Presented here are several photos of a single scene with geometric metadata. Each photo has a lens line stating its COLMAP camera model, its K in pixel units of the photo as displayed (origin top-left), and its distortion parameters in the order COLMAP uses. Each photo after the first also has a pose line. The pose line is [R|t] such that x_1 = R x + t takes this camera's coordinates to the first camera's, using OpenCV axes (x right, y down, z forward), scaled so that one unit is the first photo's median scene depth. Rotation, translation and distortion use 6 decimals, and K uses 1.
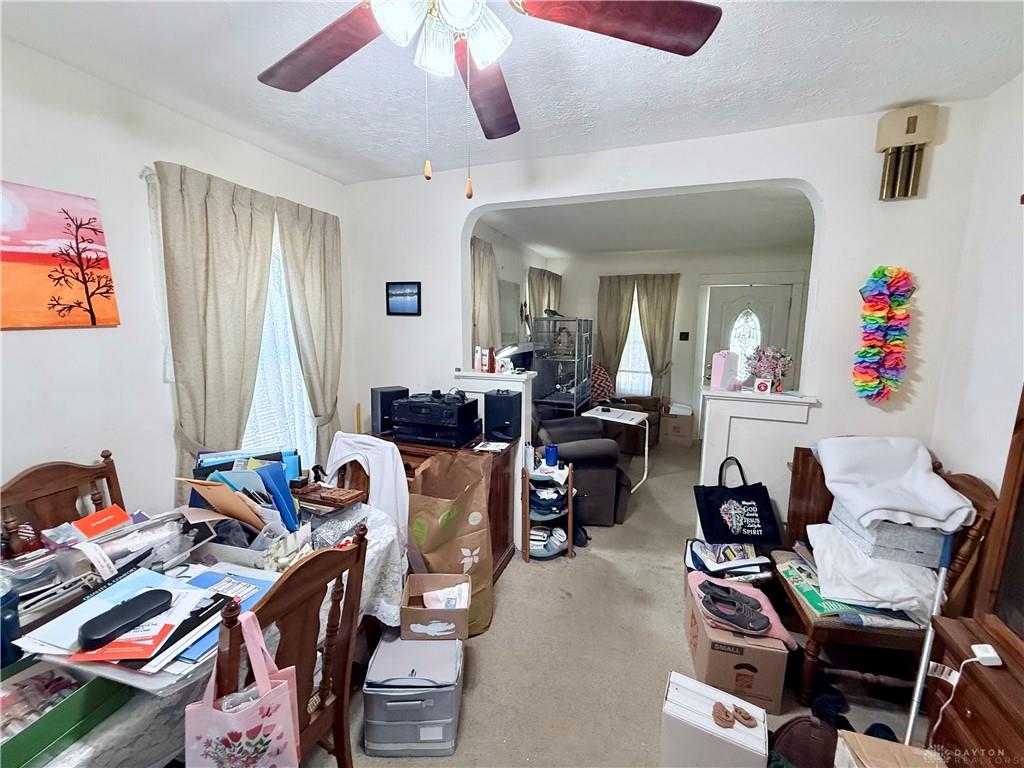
lens RADIAL K [[408.1, 0, 510.5], [0, 408.1, 382.2], [0, 0, 1]] dist [0.000683, -0.000288]
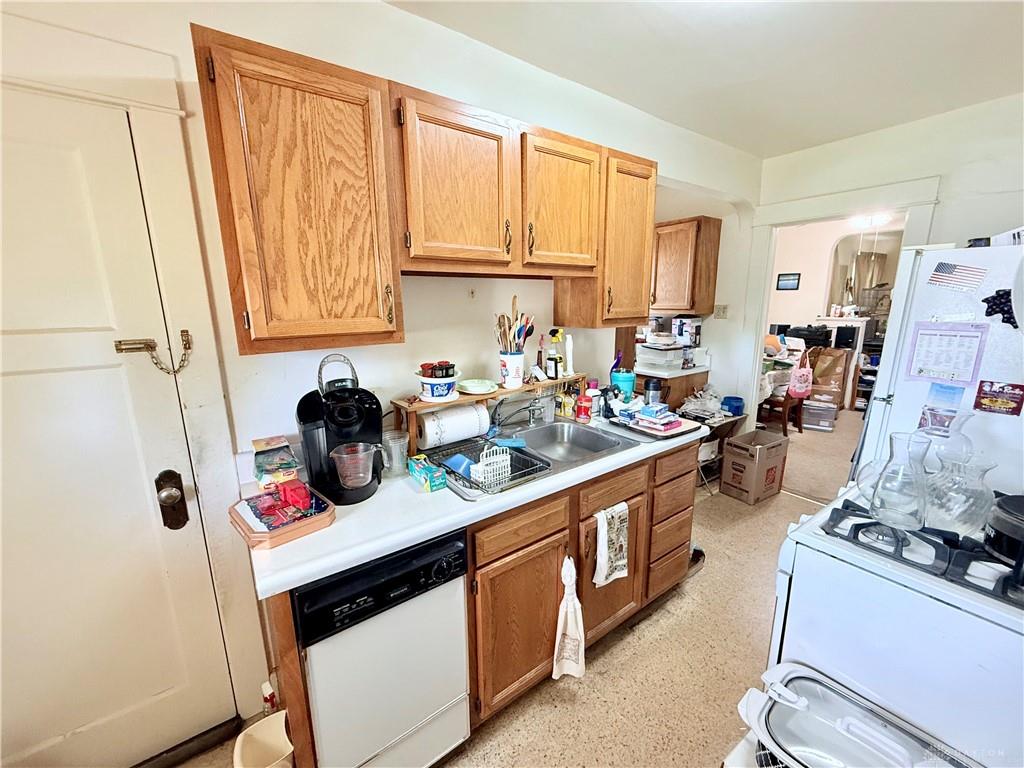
lens RADIAL K [[408.1, 0, 513.2], [0, 408.1, 383.3], [0, 0, 1]] dist [0.000683, -0.000288]
pose [[0.837776, 0.088565, -0.538783, -0.288876], [-0.055968, 0.995489, 0.076611, 0.237922], [0.543138, -0.034028, 0.838954, -1.589559]]
